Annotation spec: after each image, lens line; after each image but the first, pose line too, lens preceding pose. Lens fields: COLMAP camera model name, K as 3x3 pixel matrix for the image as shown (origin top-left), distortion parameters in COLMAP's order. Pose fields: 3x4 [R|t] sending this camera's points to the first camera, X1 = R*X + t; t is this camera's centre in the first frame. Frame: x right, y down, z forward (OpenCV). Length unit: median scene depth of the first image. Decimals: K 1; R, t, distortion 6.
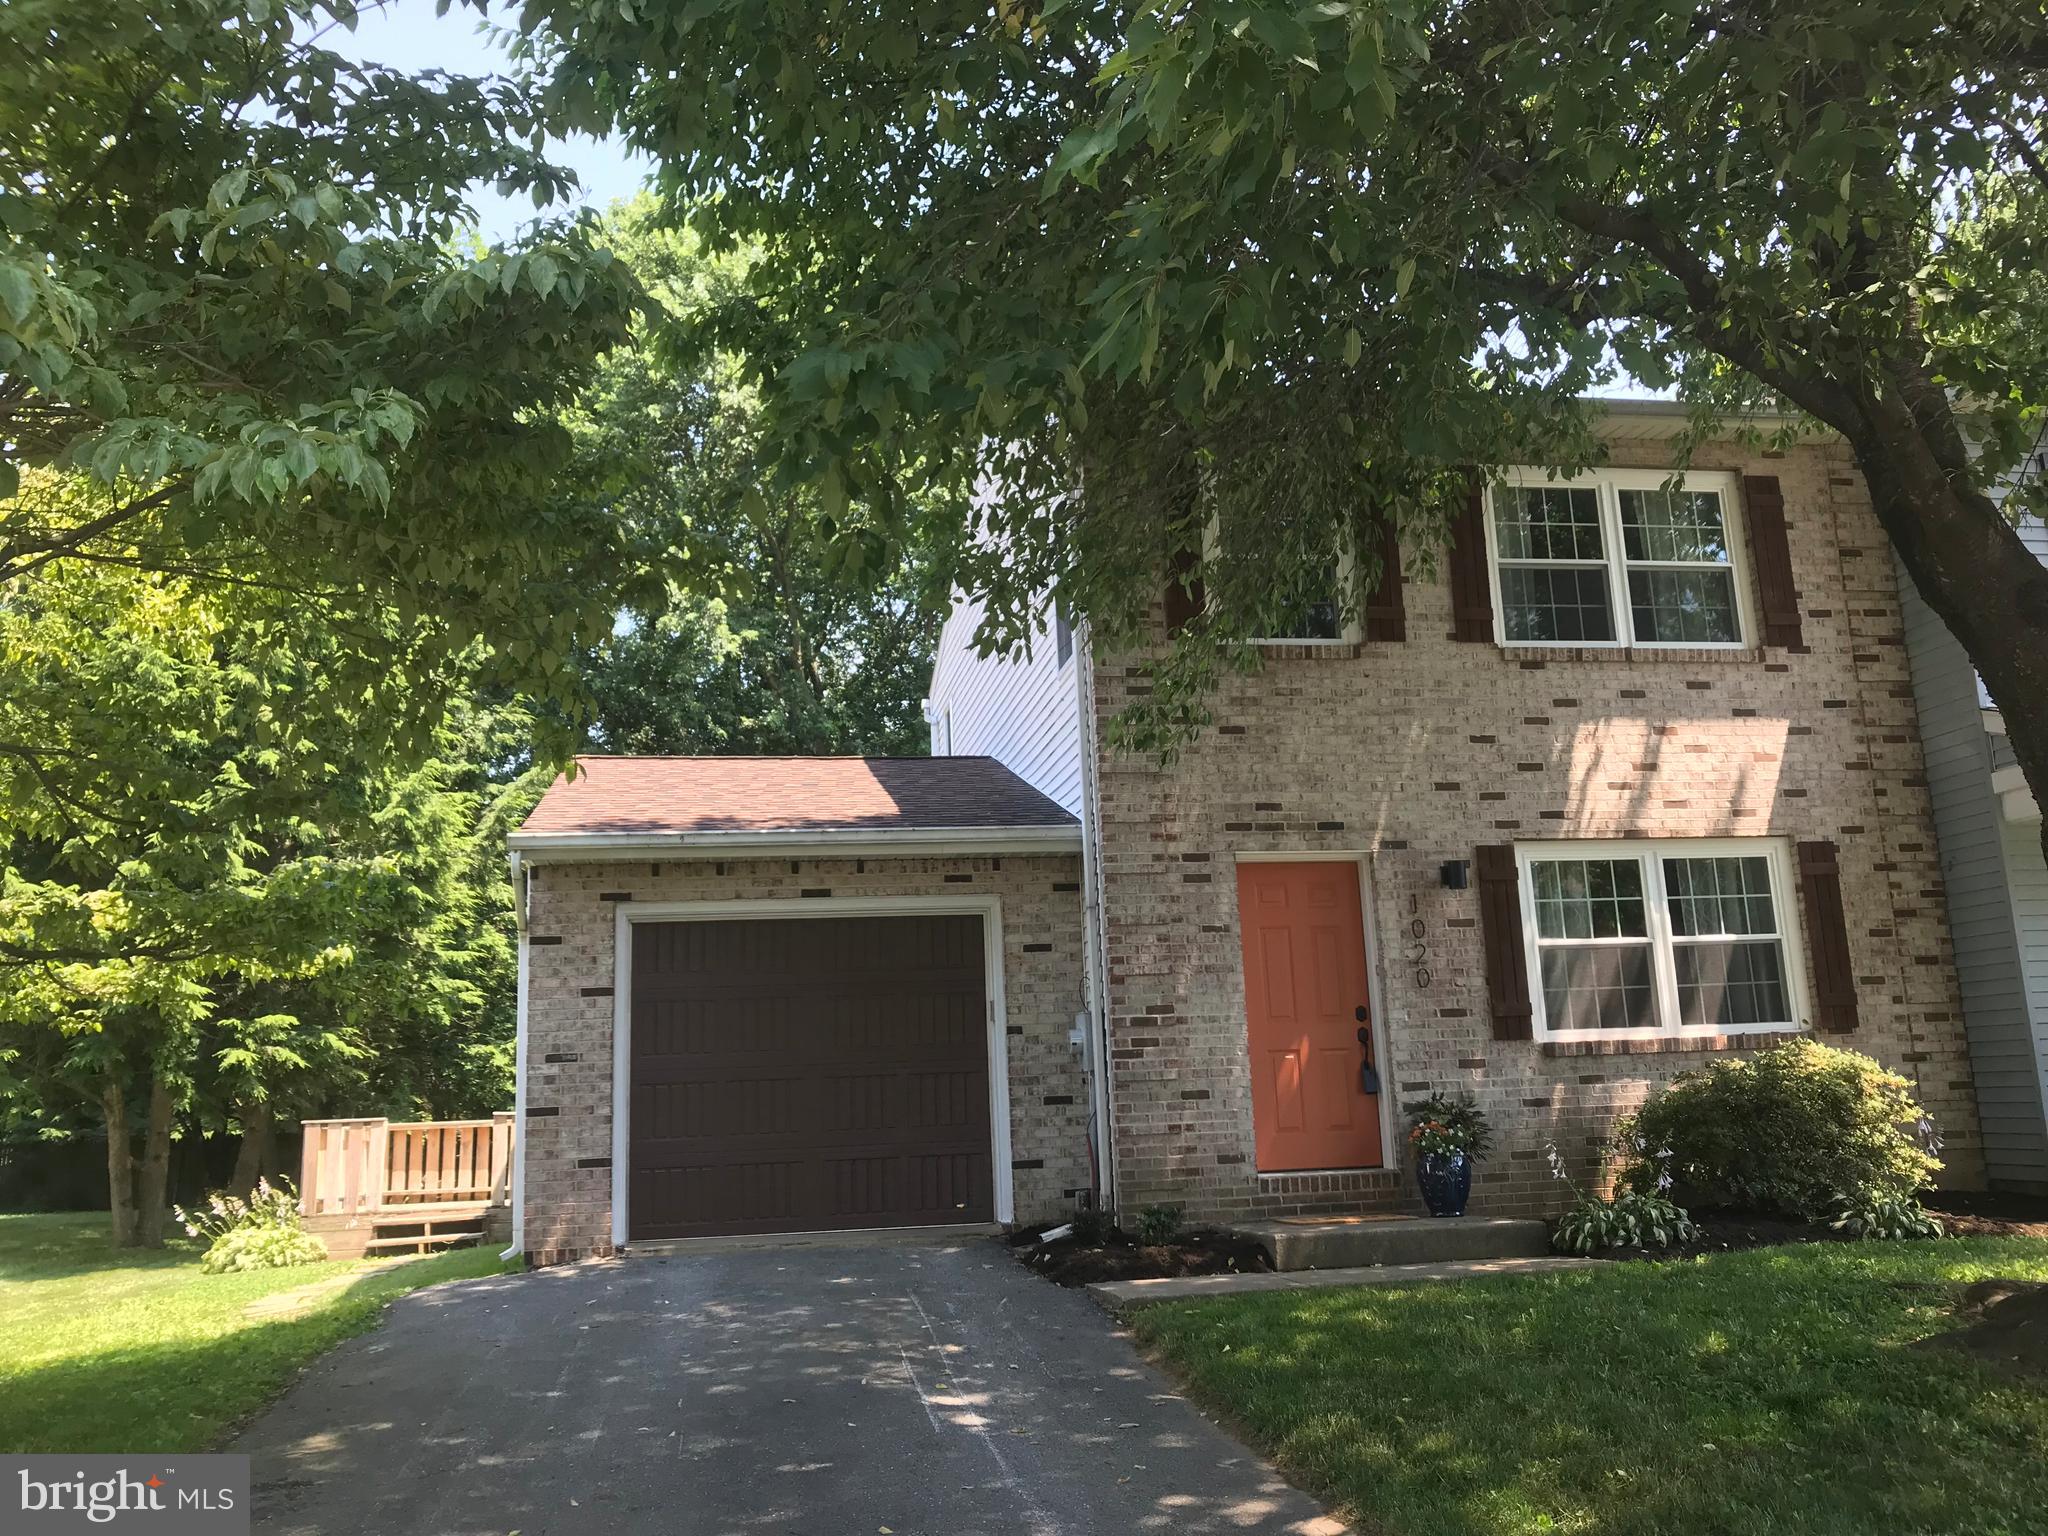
lens RADIAL K [[1632.3, 0, 1037.0], [0, 1632.3, 766.0], [0, 0, 1]] dist [0.224576, -0.673801]
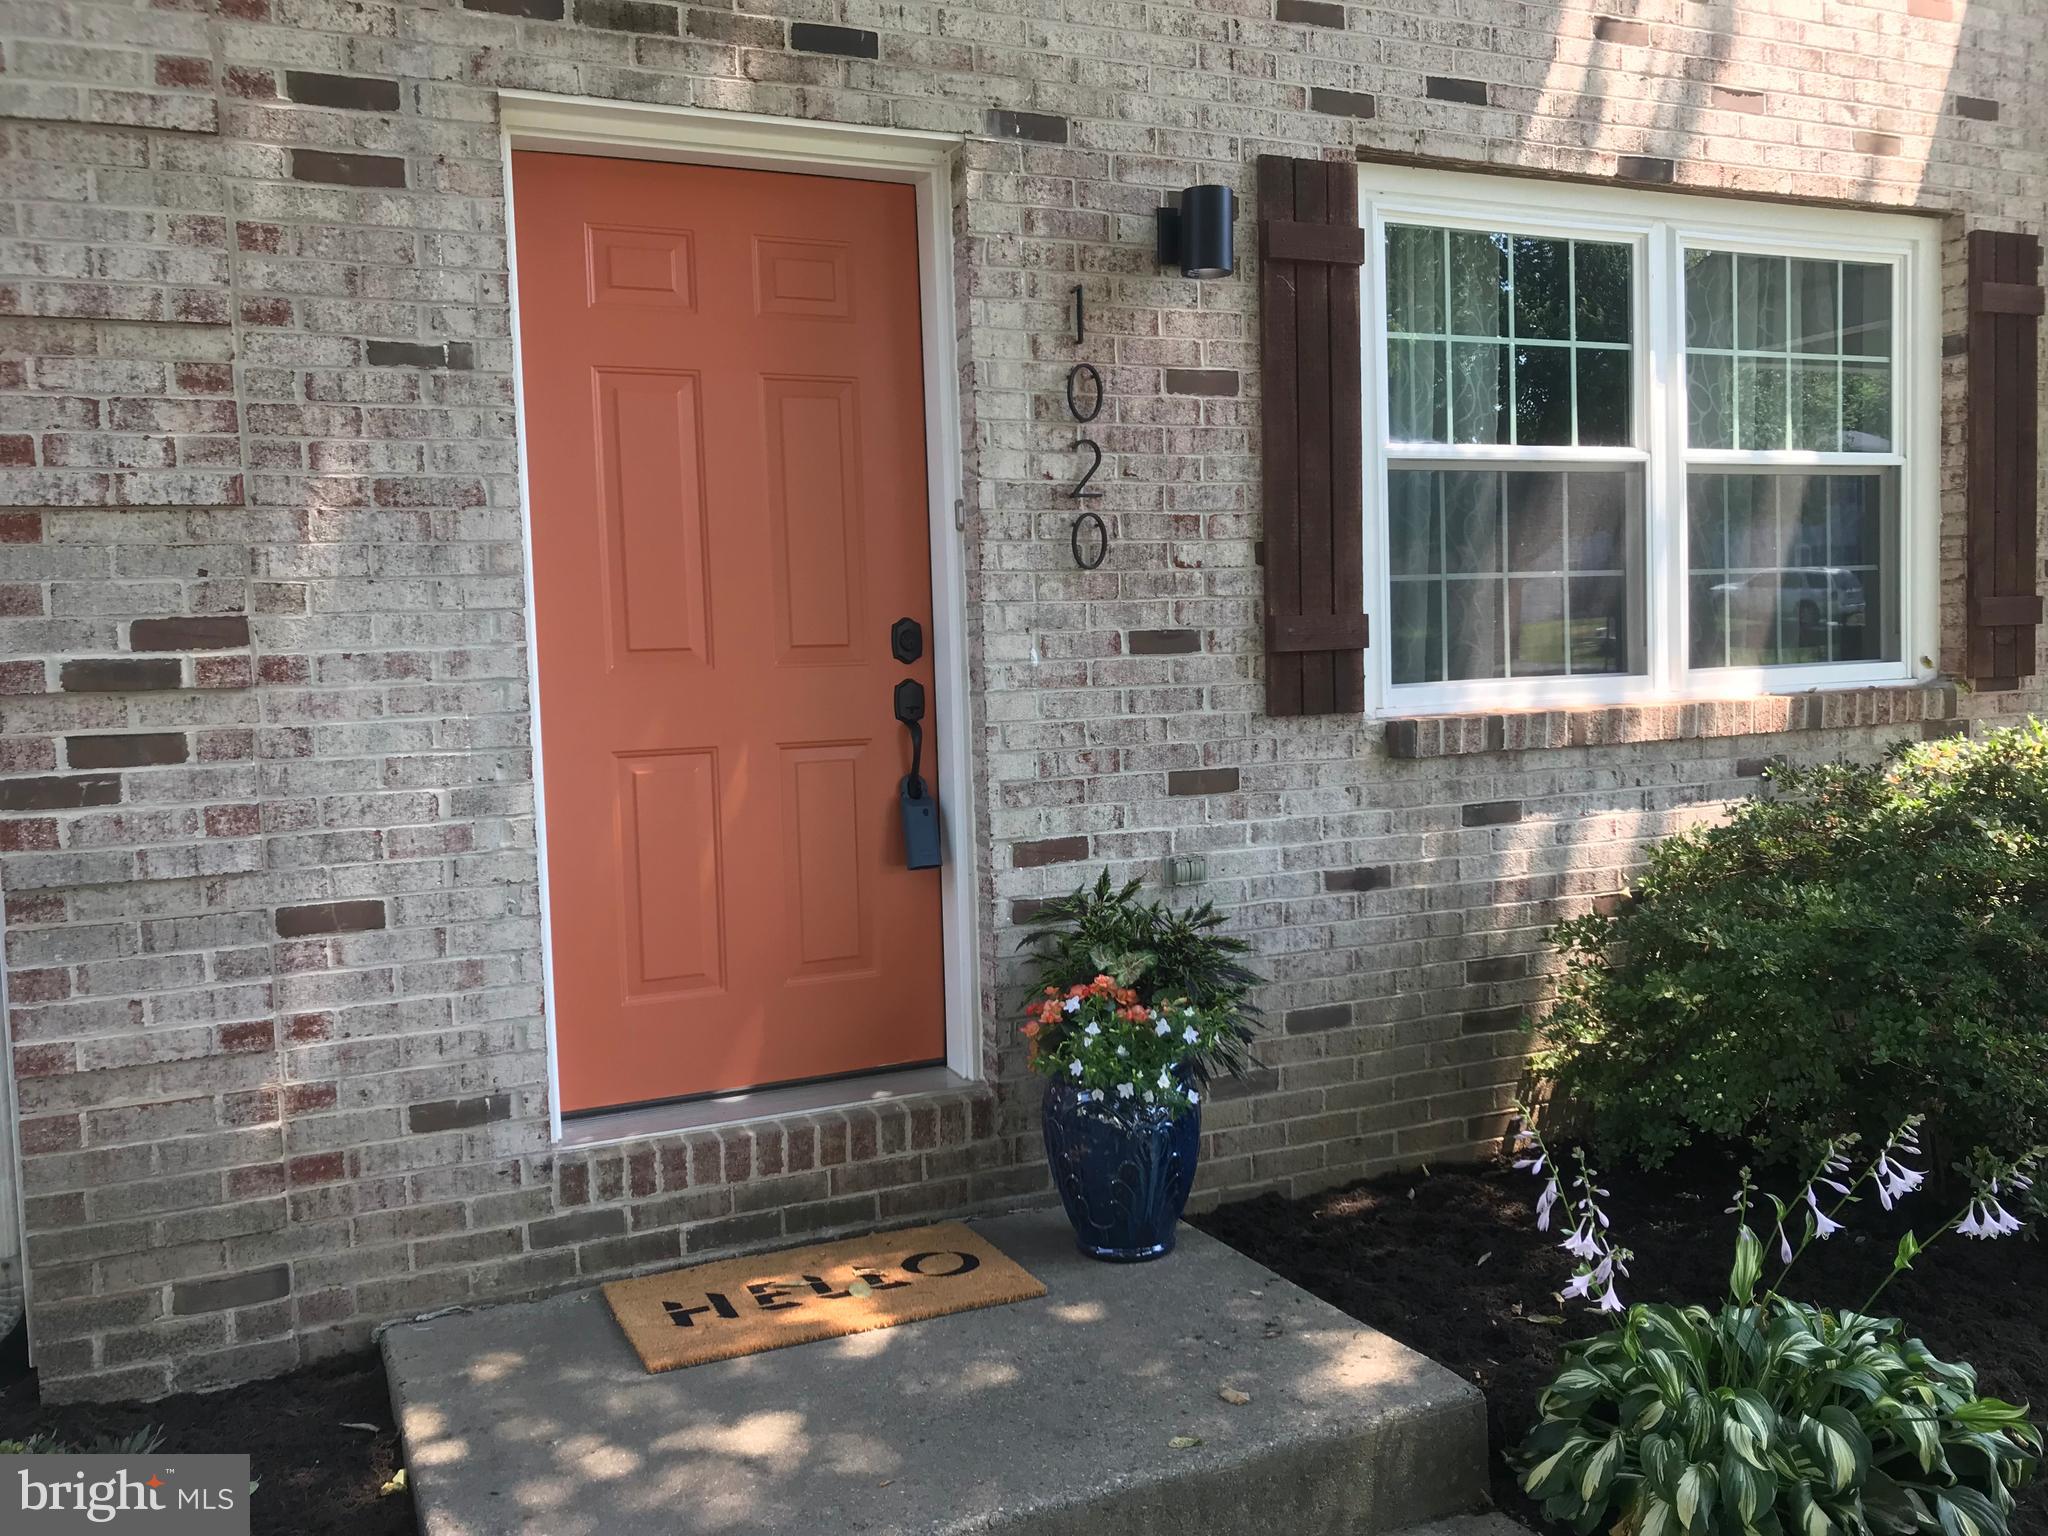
lens RADIAL K [[1665.0, 0, 1023.9], [0, 1665.0, 736.5], [0, 0, 1]] dist [0.001947, 0.023264]
pose [[0.972407, -0.003370, 0.233266, 0.140854], [-0.051560, 0.972064, 0.228982, 0.090024], [-0.227522, -0.234691, 0.945068, 0.671044]]
